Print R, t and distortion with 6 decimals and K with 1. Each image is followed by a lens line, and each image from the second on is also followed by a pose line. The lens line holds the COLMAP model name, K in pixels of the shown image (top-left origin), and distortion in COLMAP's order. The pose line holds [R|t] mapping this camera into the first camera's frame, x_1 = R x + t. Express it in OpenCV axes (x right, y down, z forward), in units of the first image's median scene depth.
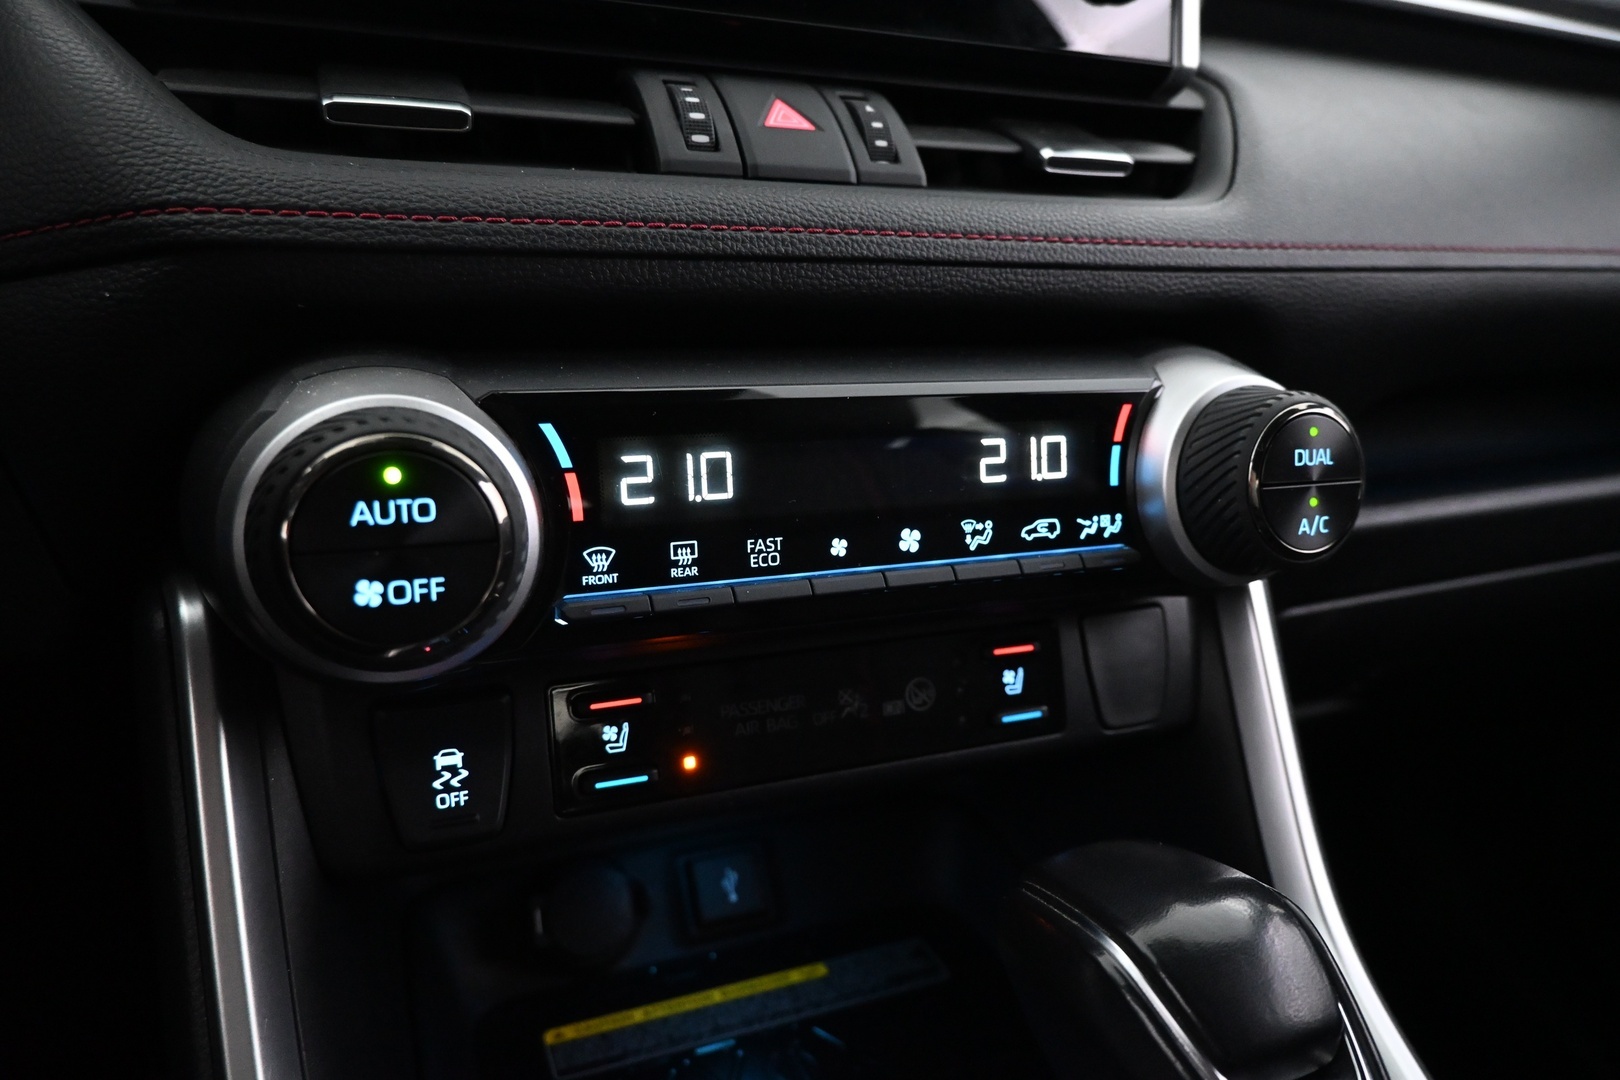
lens RADIAL K [[1097.6, 0, 810.0], [0, 1097.6, 540.0], [0, 0, 1]] dist [-0.002010, -0.001843]
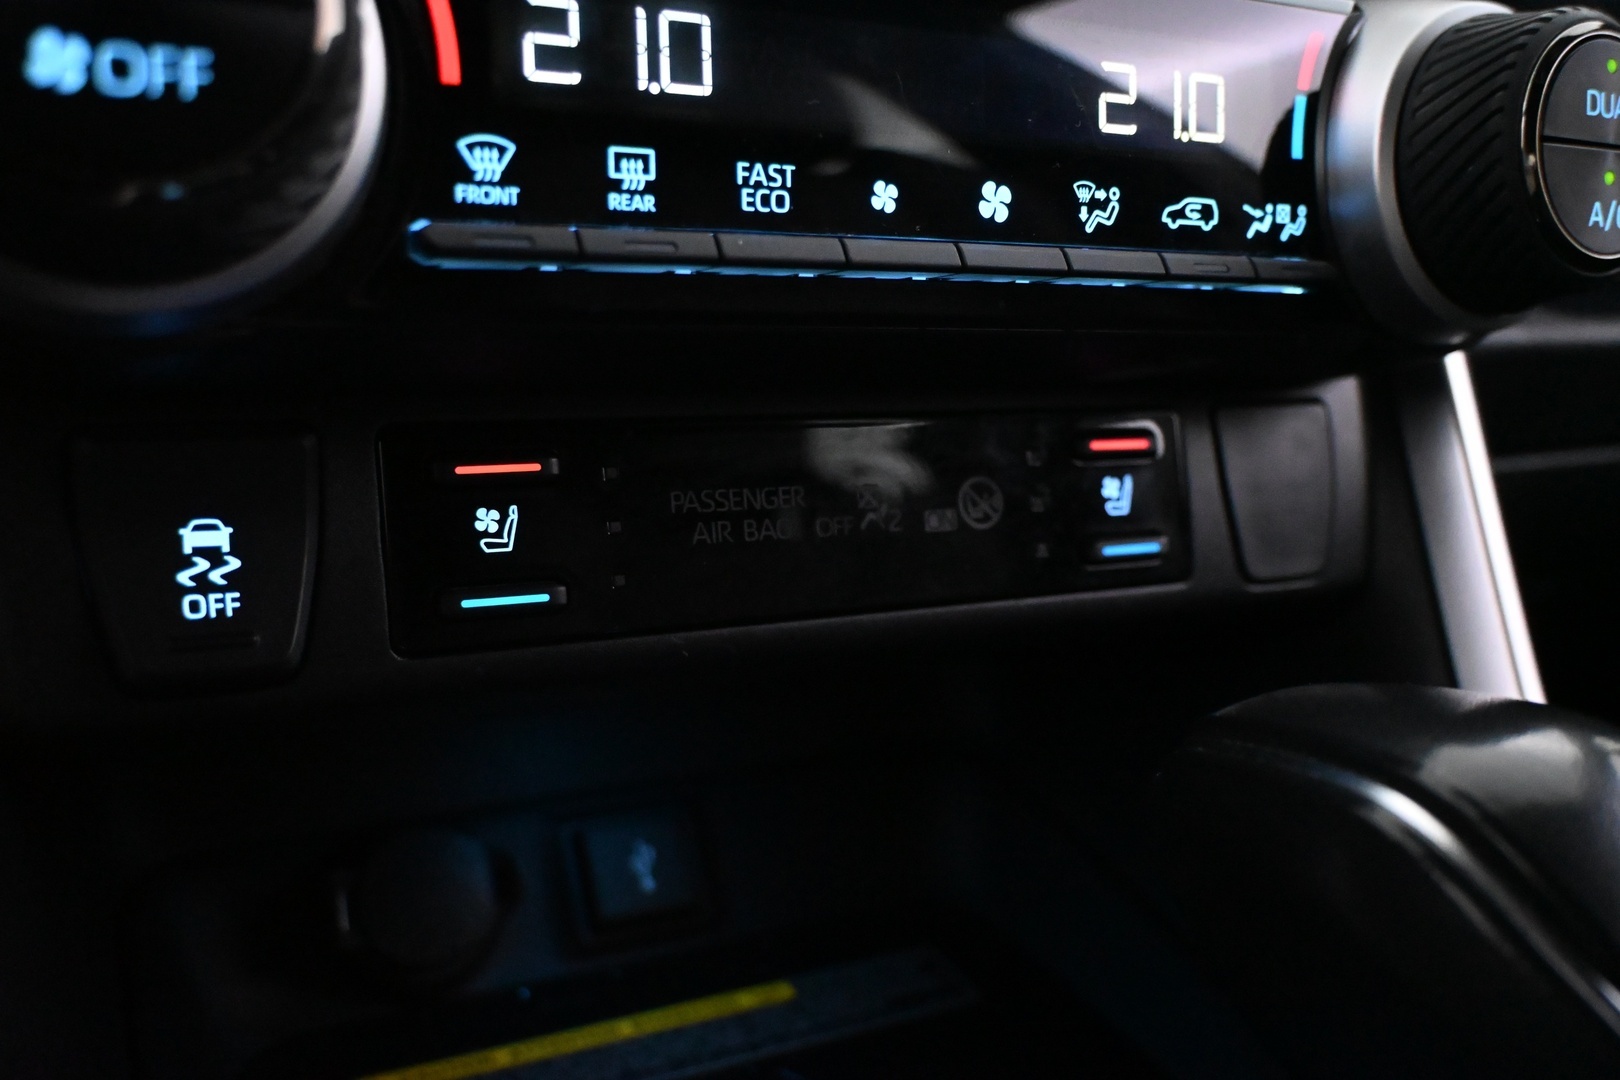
lens RADIAL K [[1437.0, 0, 810.0], [0, 1437.0, 540.0], [0, 0, 1]] dist [-0.011913, -0.007497]
pose [[0.996076, 0.011456, 0.087760, -0.075710], [-0.010819, 0.999912, -0.007735, 0.187879], [-0.087840, 0.006756, 0.996112, 0.212823]]
